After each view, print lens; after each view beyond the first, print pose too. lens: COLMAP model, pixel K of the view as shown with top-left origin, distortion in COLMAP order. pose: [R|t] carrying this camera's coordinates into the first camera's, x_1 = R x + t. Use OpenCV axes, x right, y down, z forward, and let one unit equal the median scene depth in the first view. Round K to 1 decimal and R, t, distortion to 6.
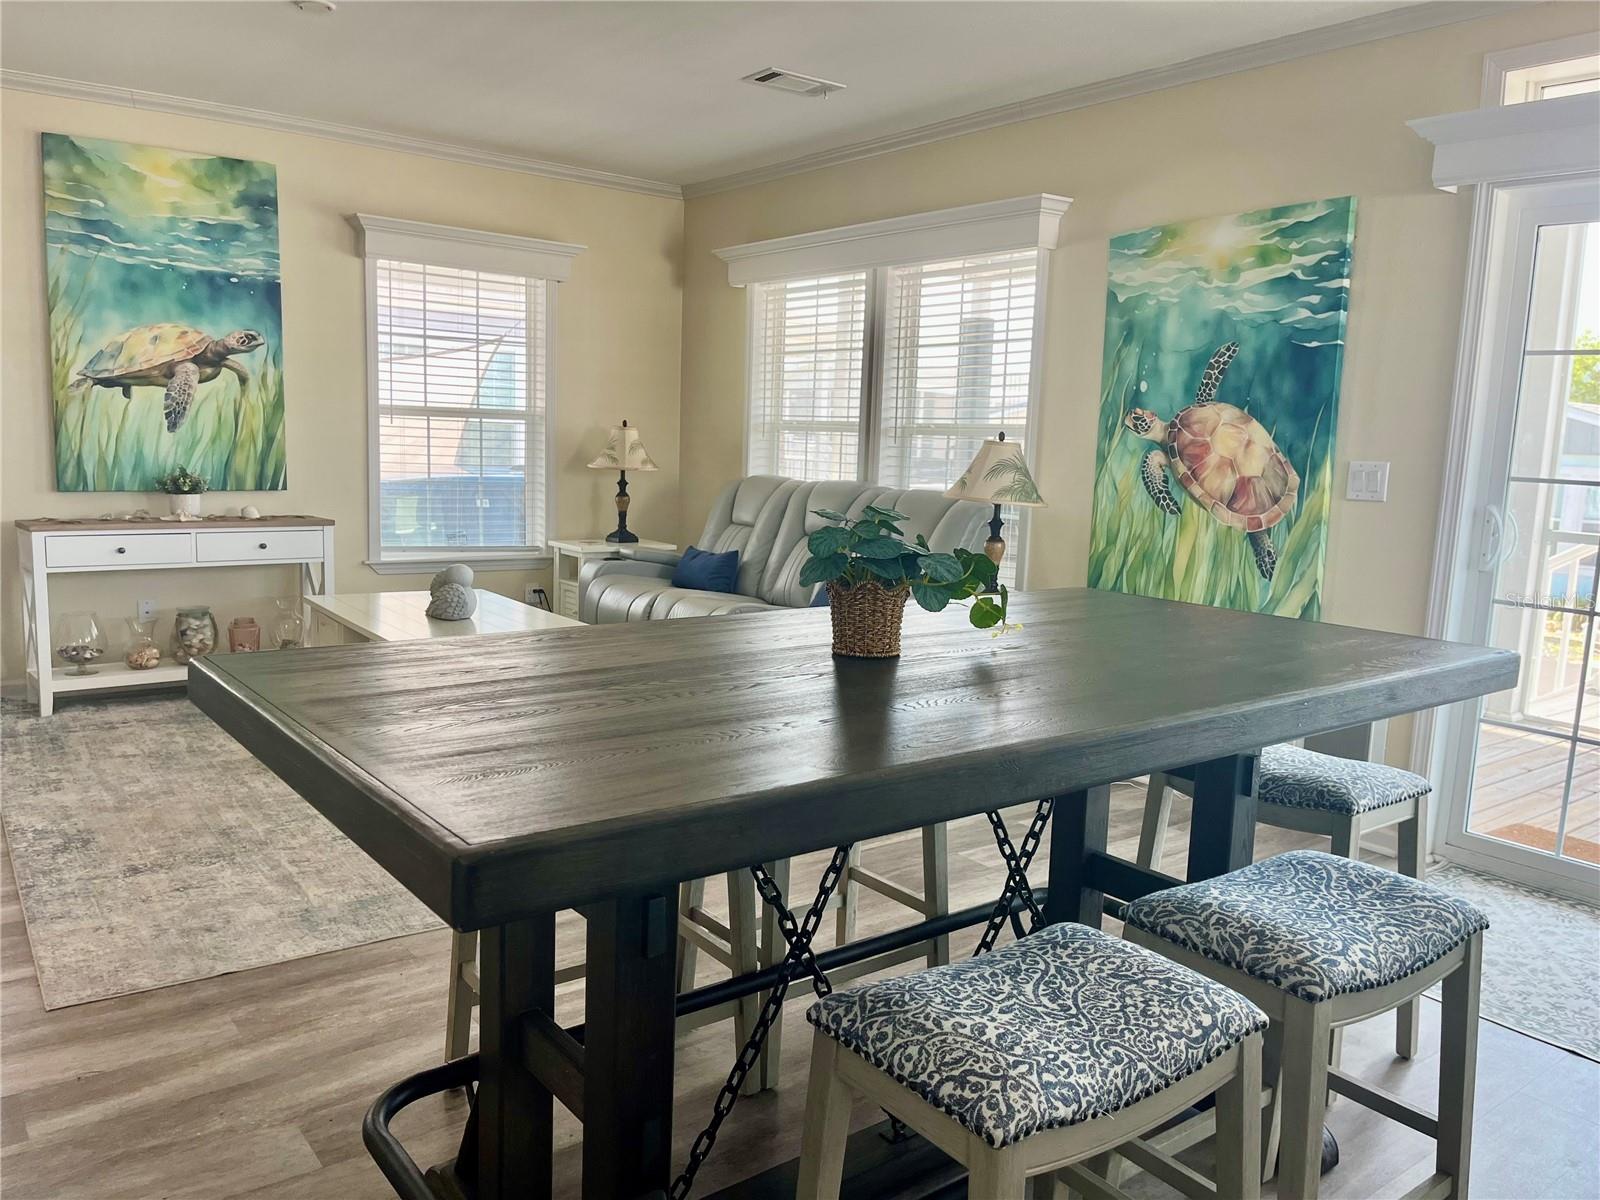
lens RADIAL K [[1205.2, 0, 788.7], [0, 1205.2, 608.2], [0, 0, 1]] dist [0.065068, -0.094874]
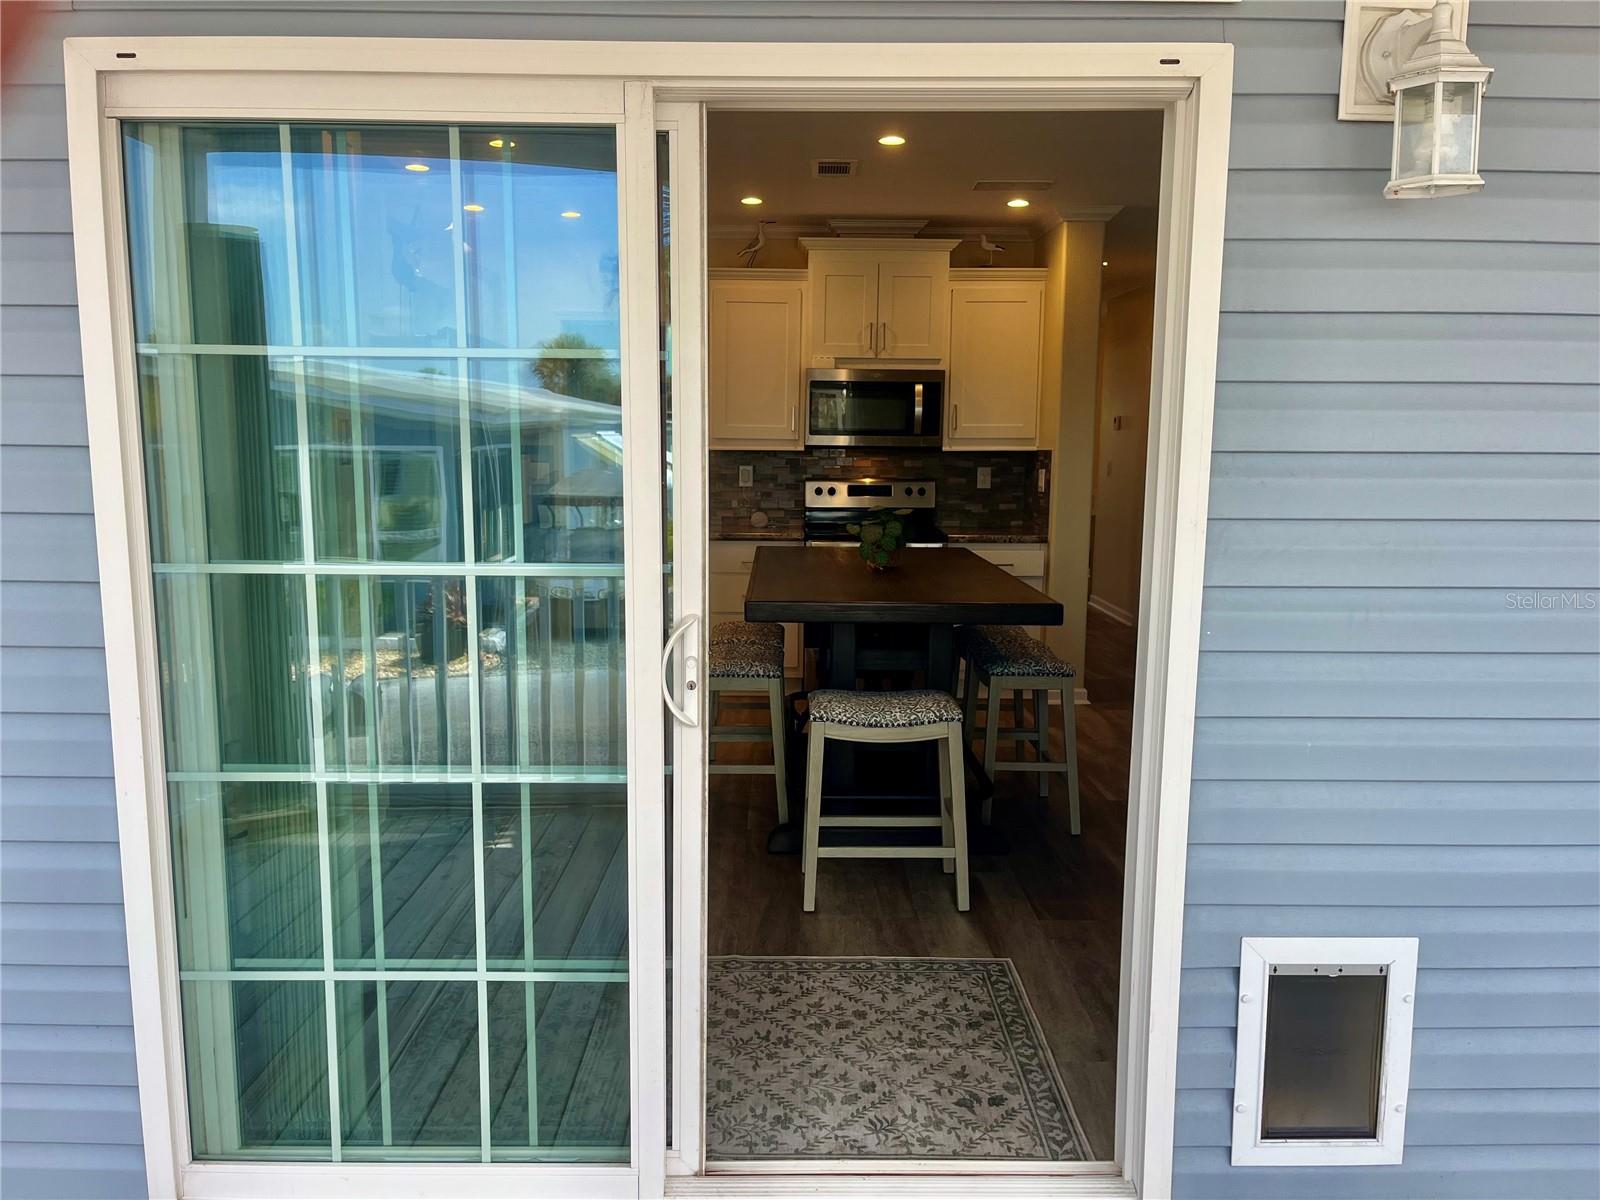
lens RADIAL K [[1205.2, 0, 788.7], [0, 1205.2, 608.2], [0, 0, 1]] dist [0.065068, -0.094874]
pose [[-0.600004, 0.074347, -0.796535, 0.815031], [-0.141674, 0.970060, 0.197261, -0.129113], [0.787352, 0.231205, -0.571507, 0.854818]]
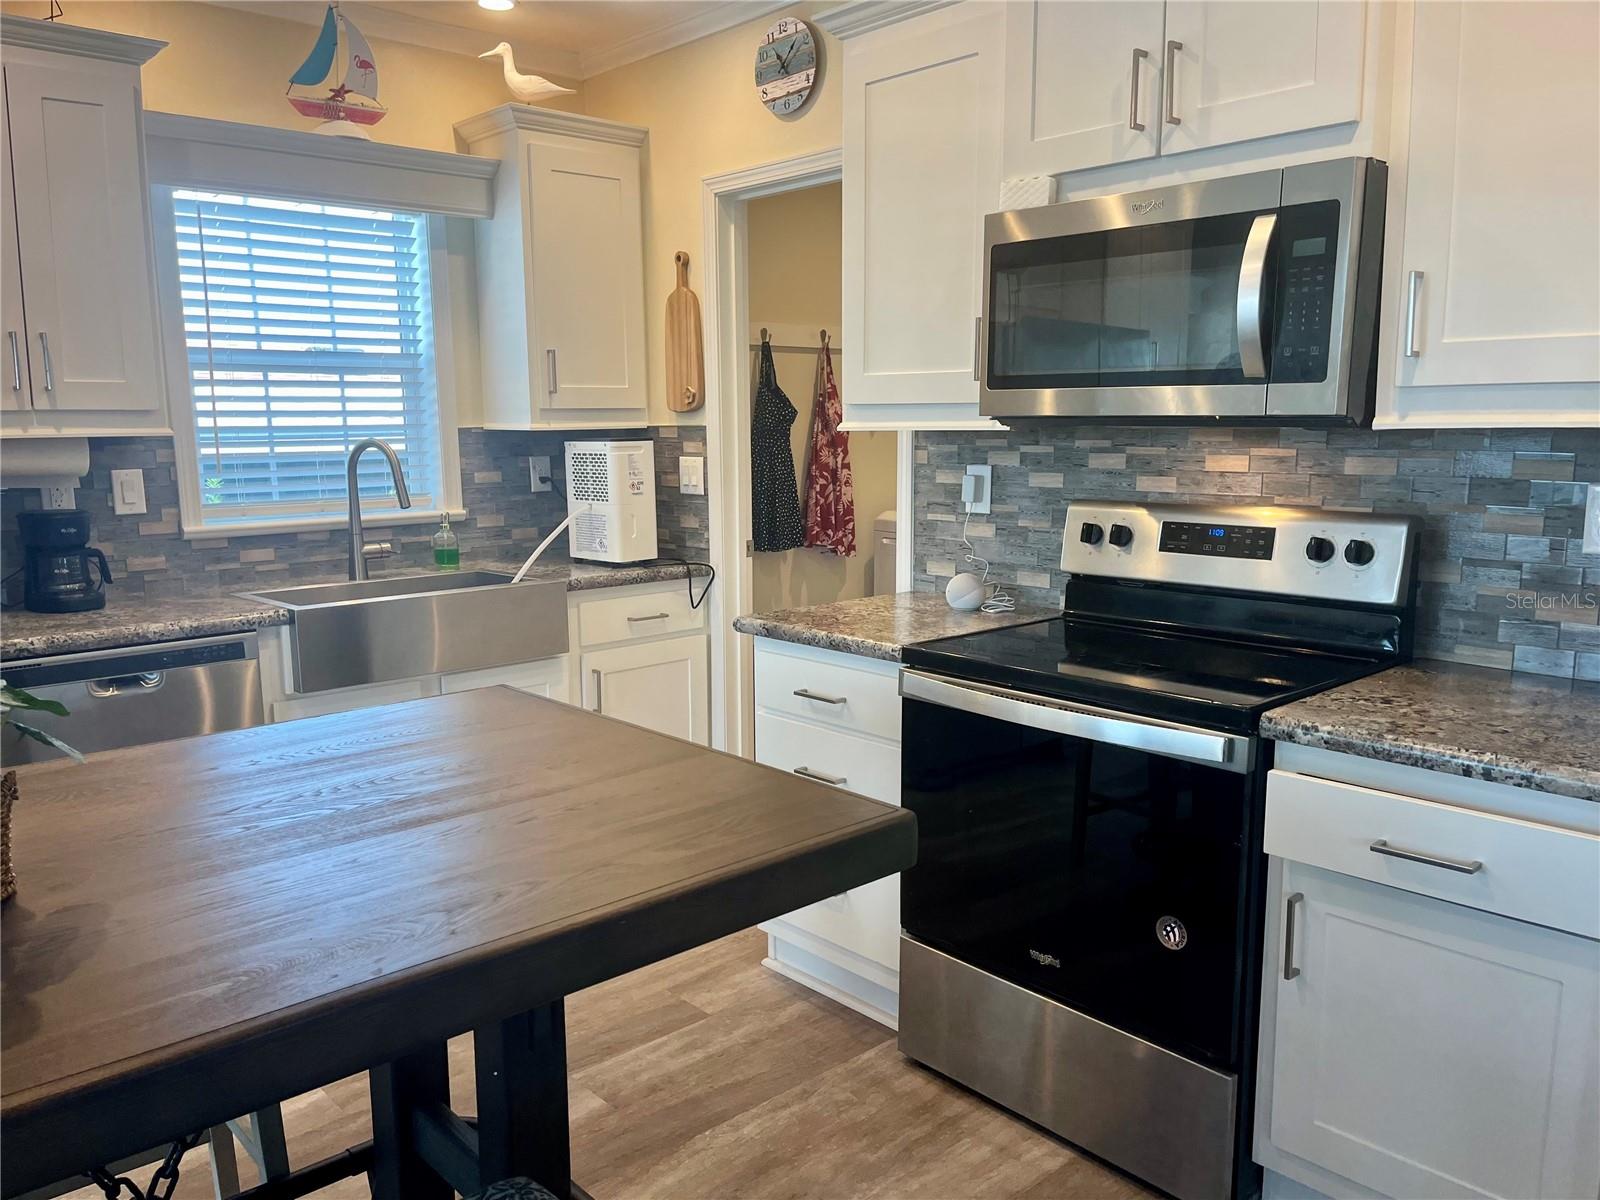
lens RADIAL K [[1205.2, 0, 788.7], [0, 1205.2, 608.2], [0, 0, 1]] dist [0.065068, -0.094874]
pose [[-0.995550, -0.015879, -0.092882, -0.111625], [-0.042234, 0.956341, 0.289185, -0.111943], [0.084235, 0.291821, -0.952756, 0.586350]]
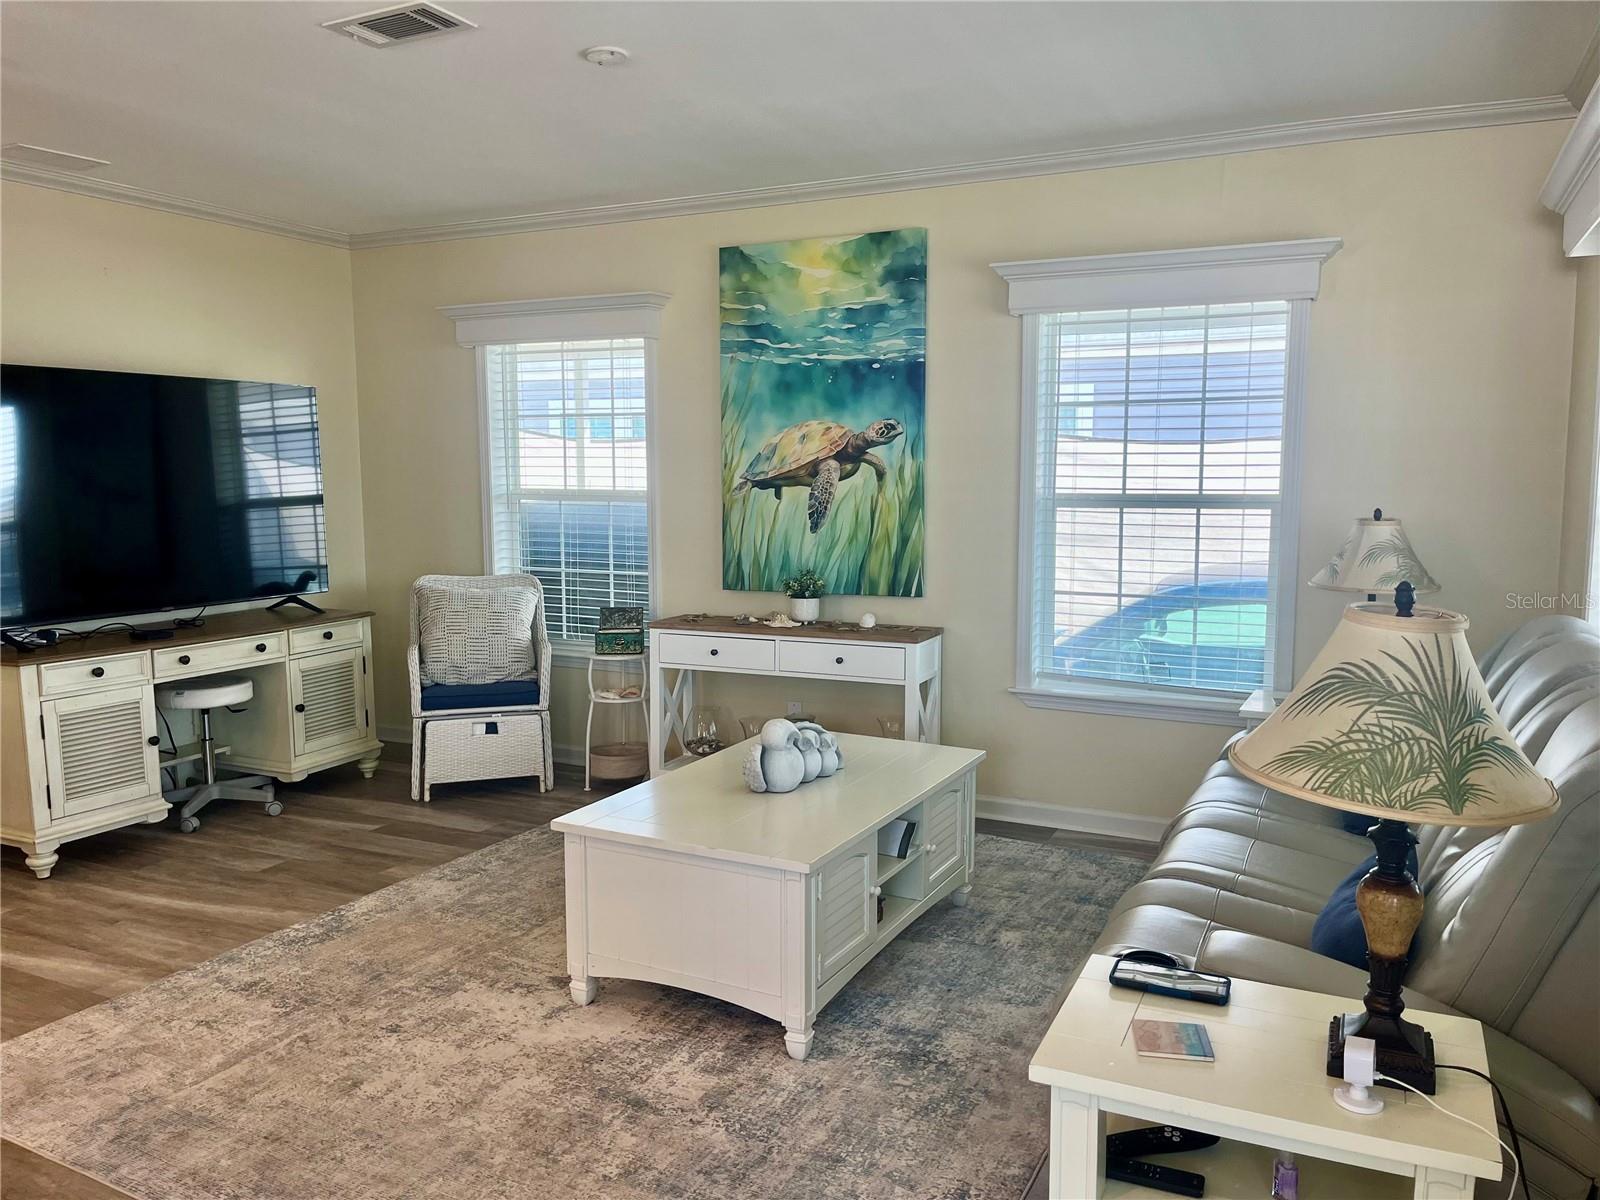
lens RADIAL K [[1213.0, 0, 780.9], [0, 1213.0, 607.9], [0, 0, 1]] dist [0.082695, -0.097047]
pose [[0.439337, 0.070339, -0.895564, 0.359218], [-0.109879, 0.993652, 0.024140, -0.111261], [0.891577, 0.087798, 0.444277, 0.585076]]
